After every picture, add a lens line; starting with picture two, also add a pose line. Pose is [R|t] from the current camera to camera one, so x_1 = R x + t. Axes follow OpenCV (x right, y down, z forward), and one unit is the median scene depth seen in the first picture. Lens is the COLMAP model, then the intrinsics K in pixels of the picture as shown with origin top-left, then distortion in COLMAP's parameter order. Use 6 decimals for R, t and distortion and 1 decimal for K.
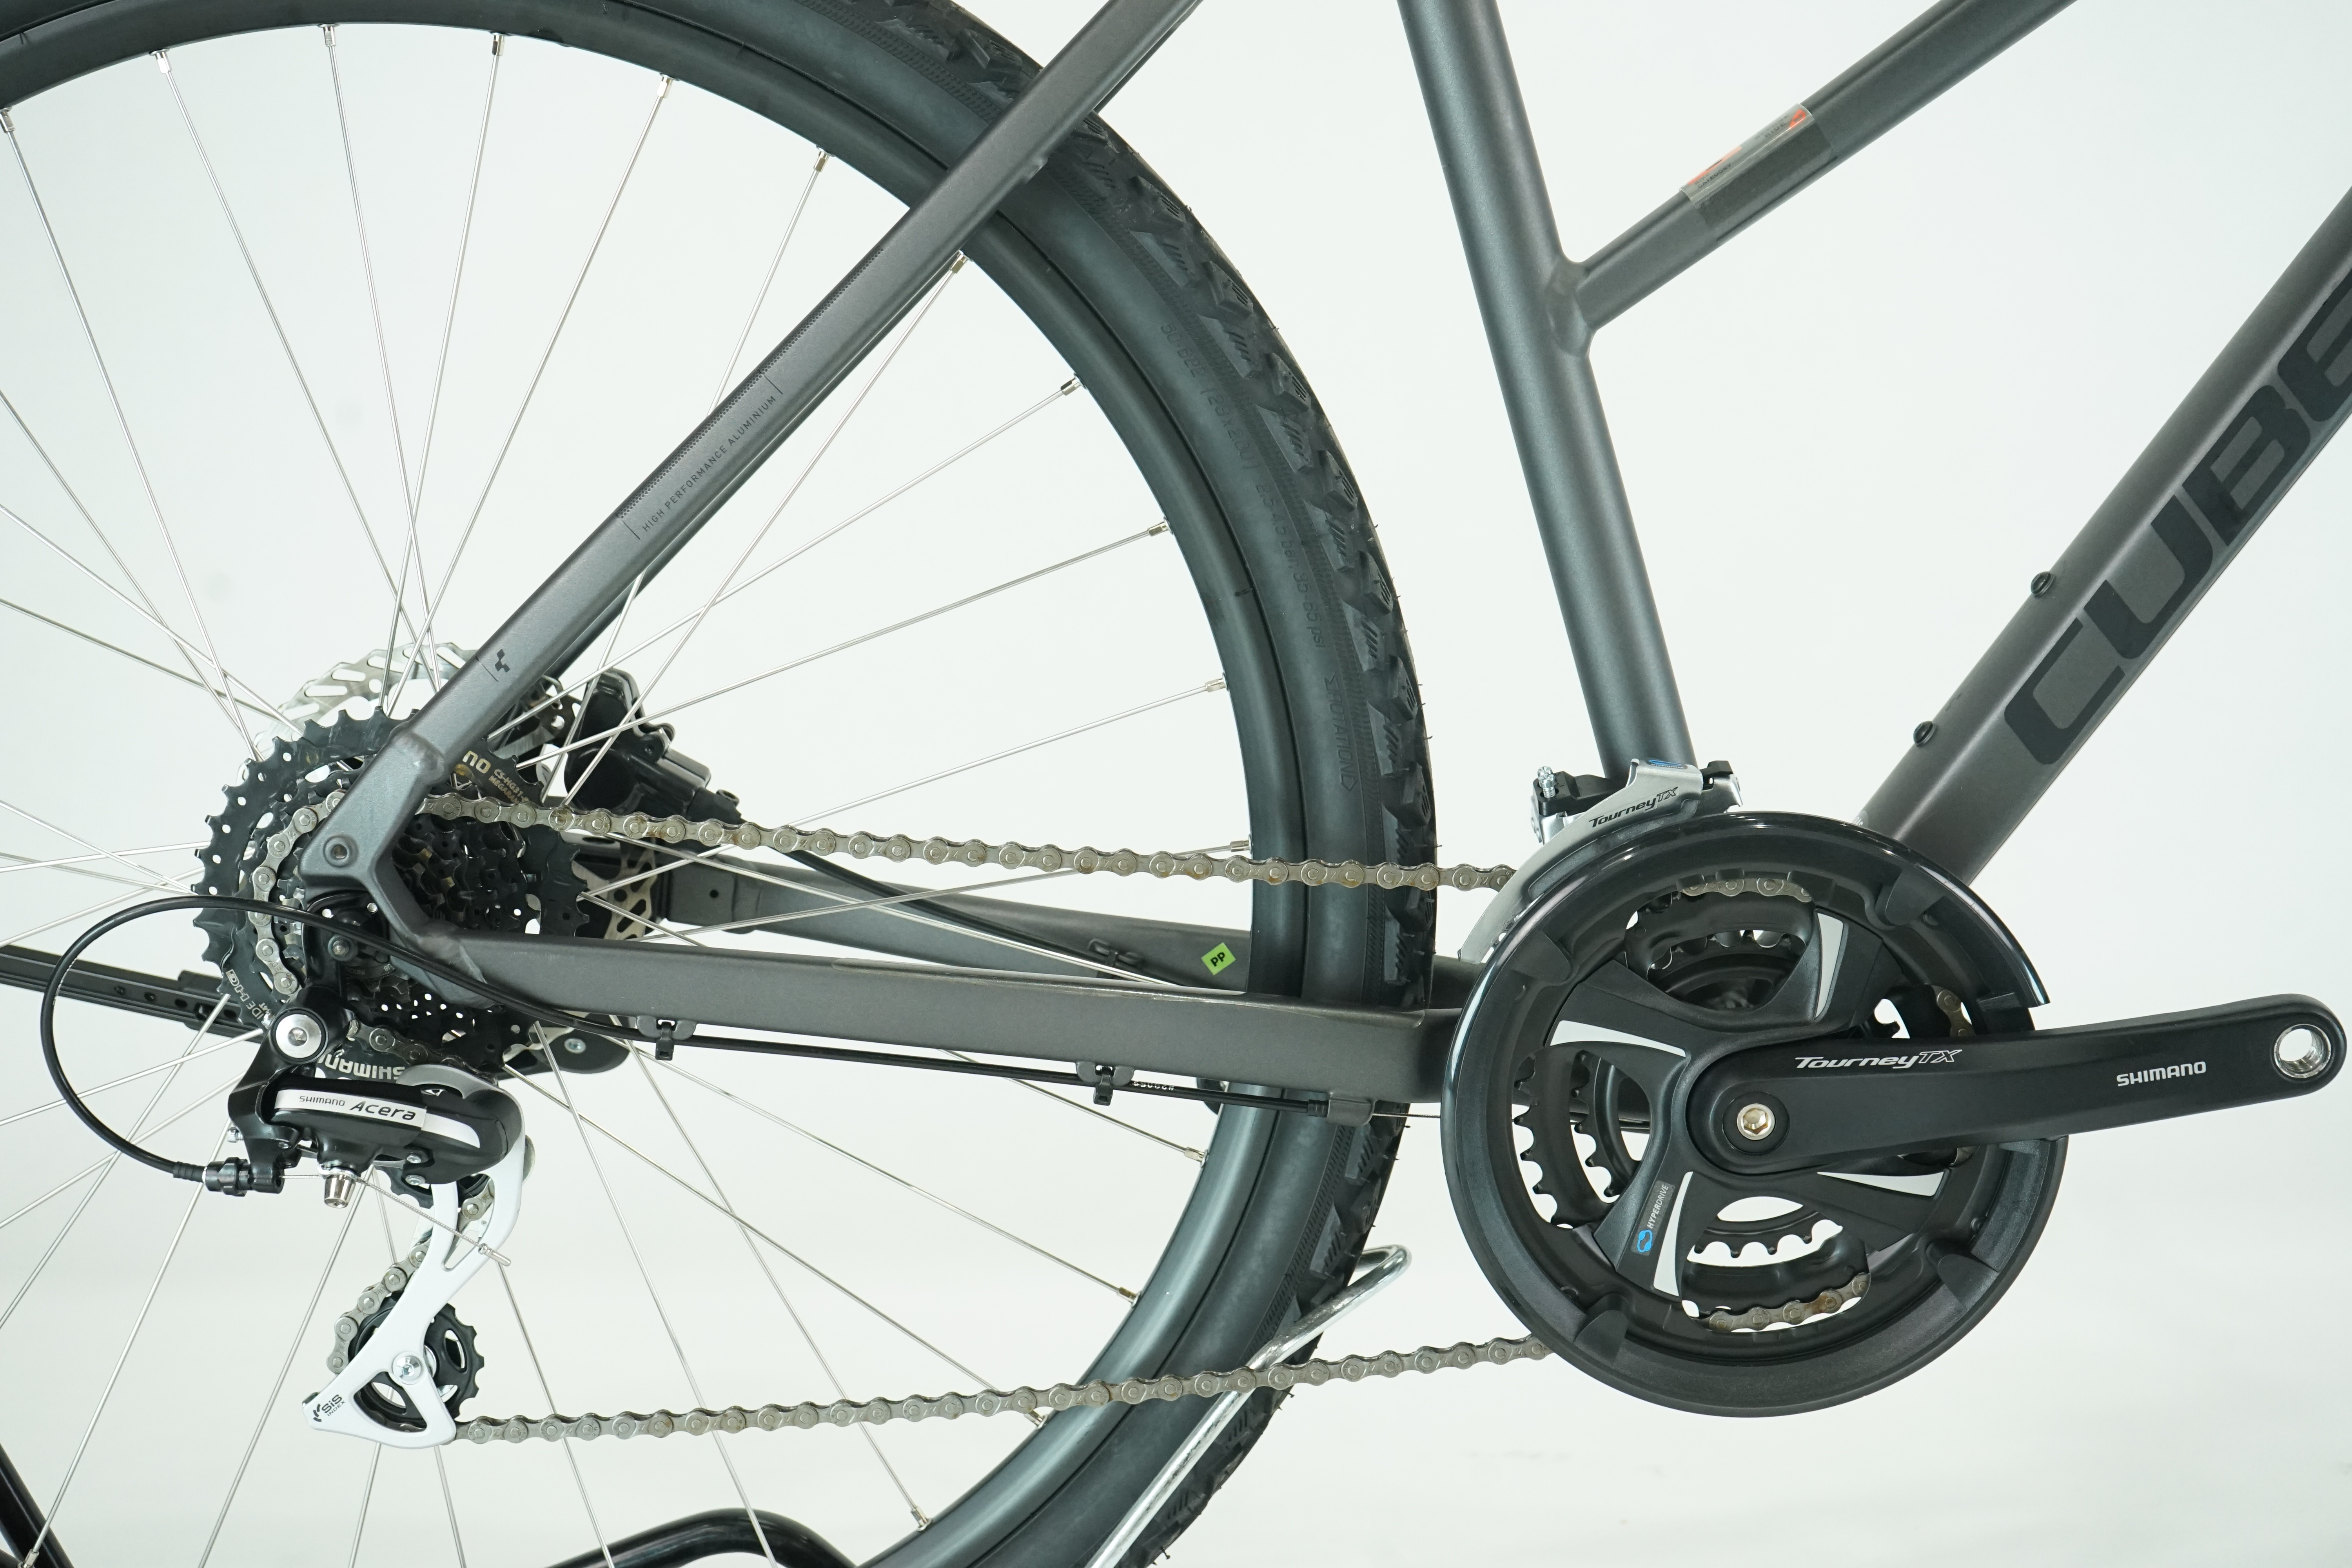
lens RADIAL K [[3360.9, 0, 1176.0], [0, 3360.9, 784.0], [0, 0, 1]] dist [0.026468, 0.039365]
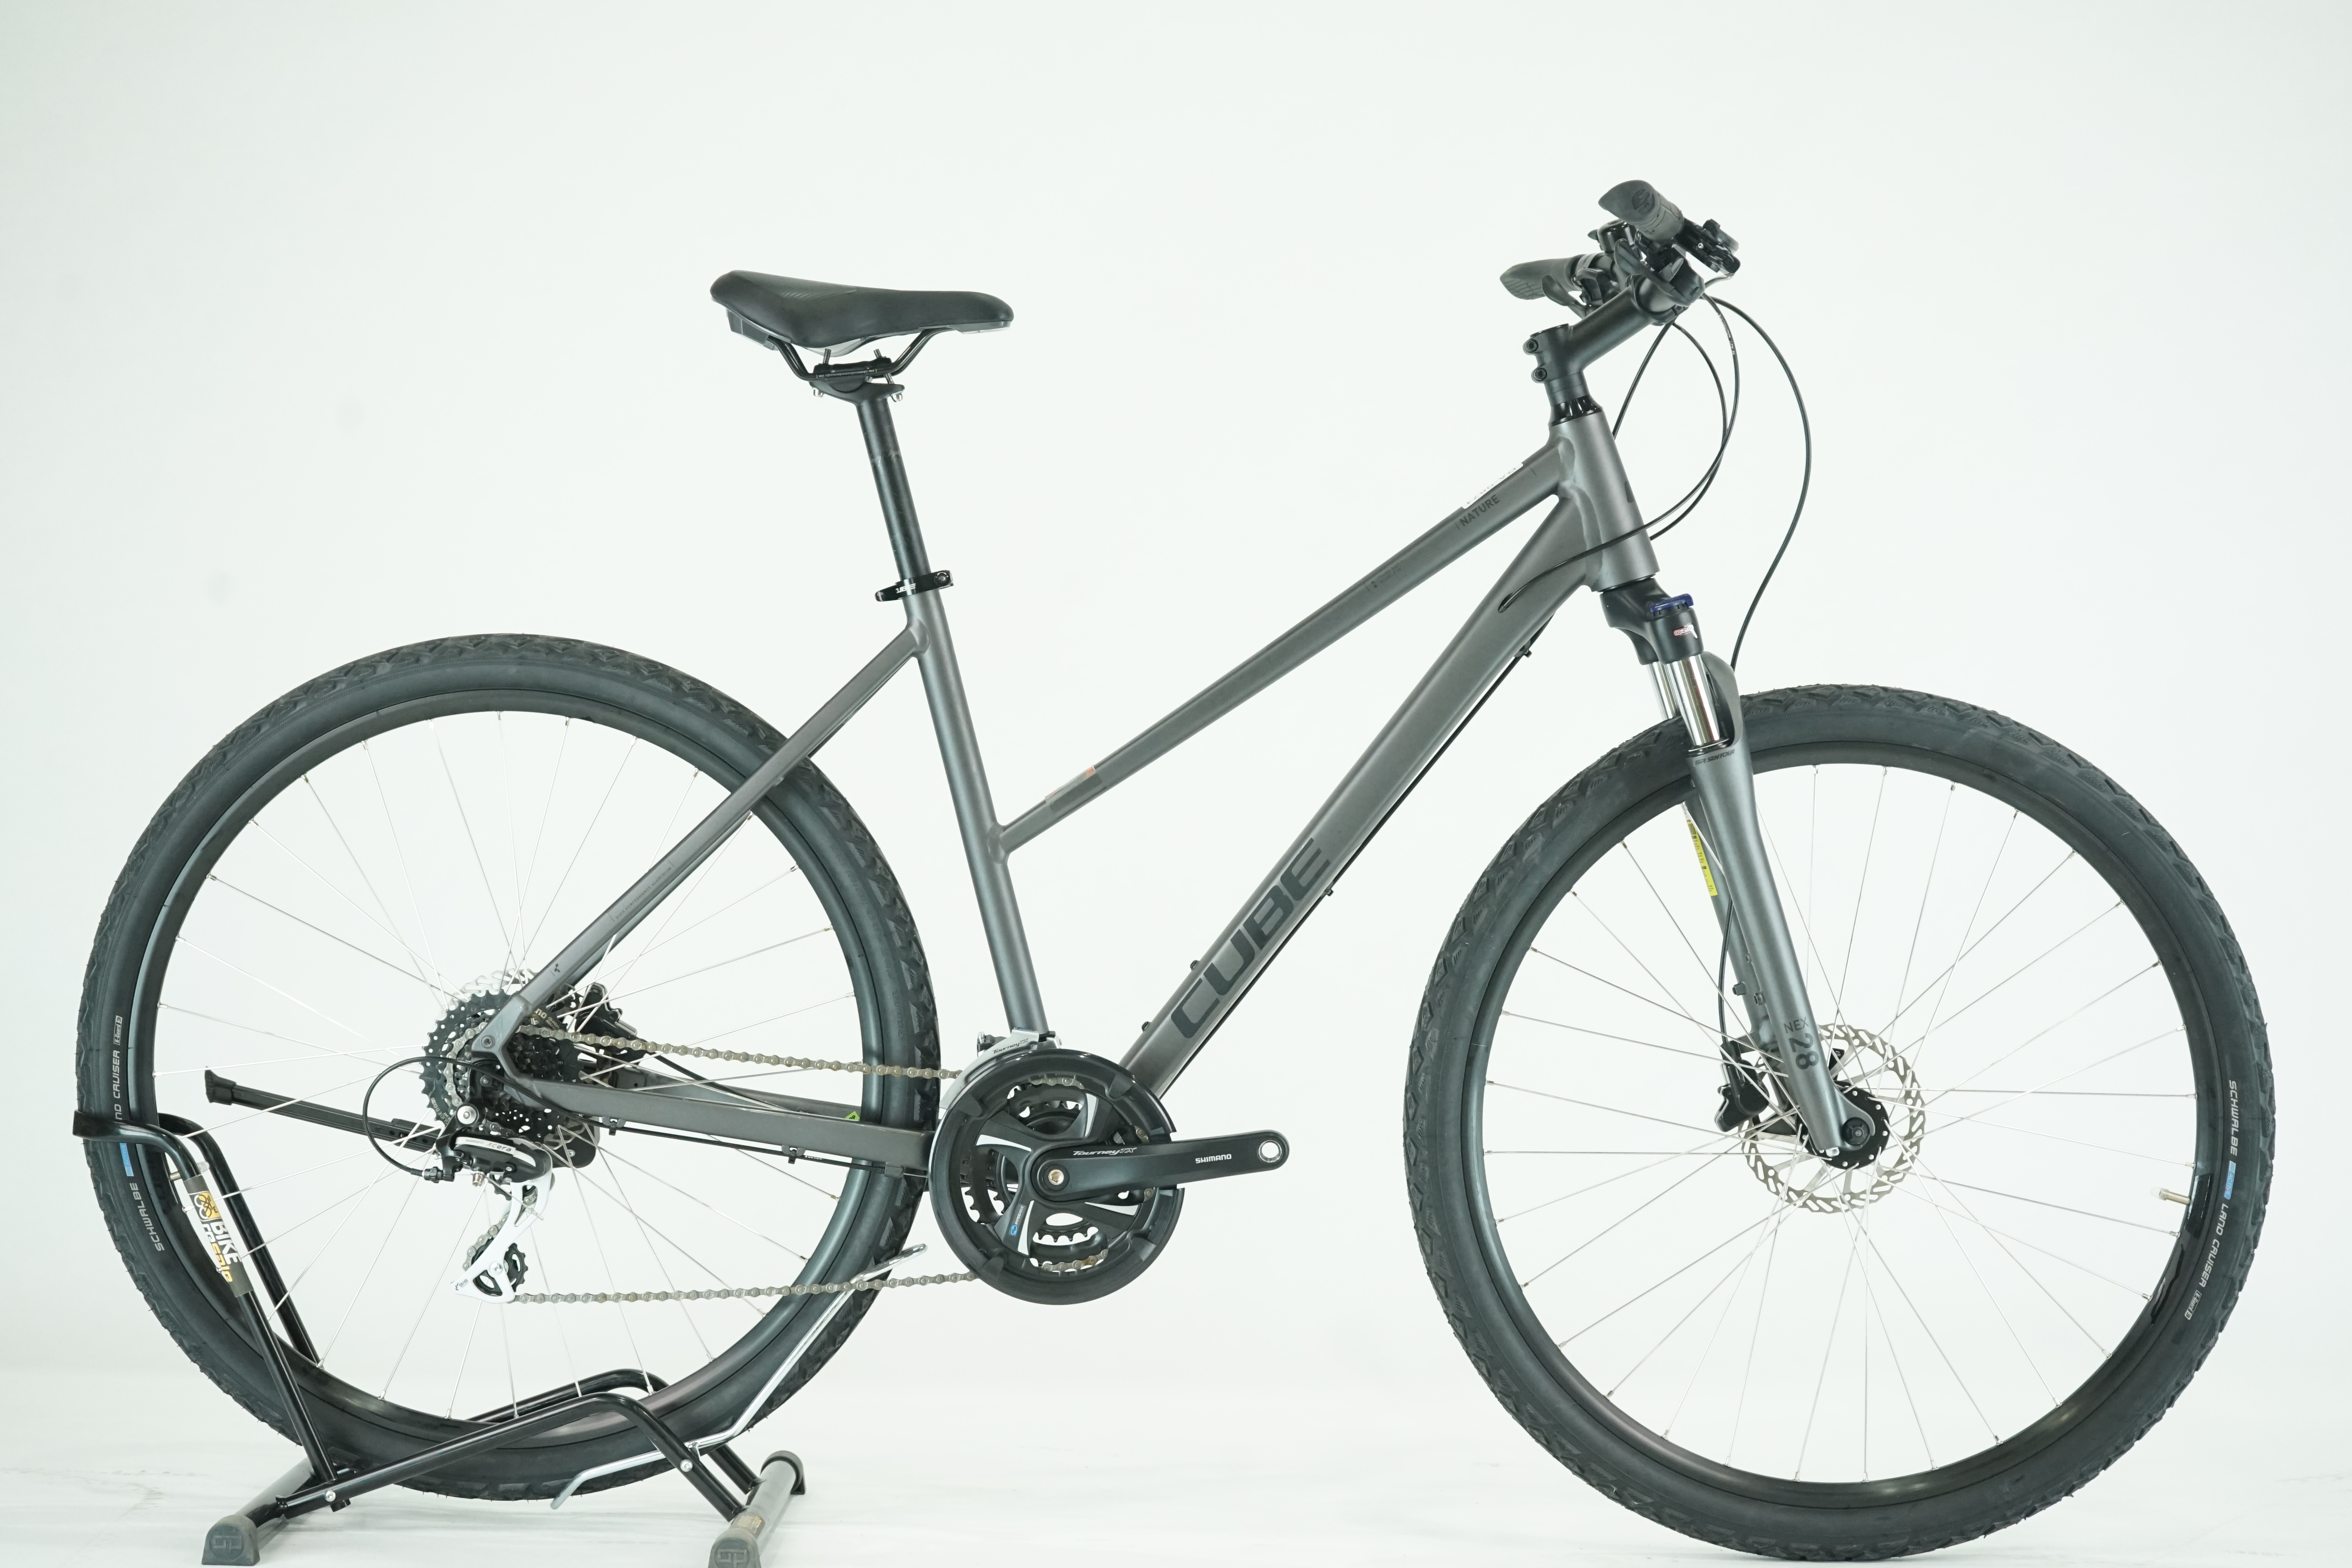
lens RADIAL K [[4349.6, 0, 1176.0], [0, 4349.6, 784.0], [0, 0, 1]] dist [-0.041964, 0.031960]
pose [[0.999193, 0.036138, -0.017526, 0.296587], [-0.038266, 0.989117, -0.142064, 0.256568], [0.012201, 0.142620, 0.989702, -2.106800]]
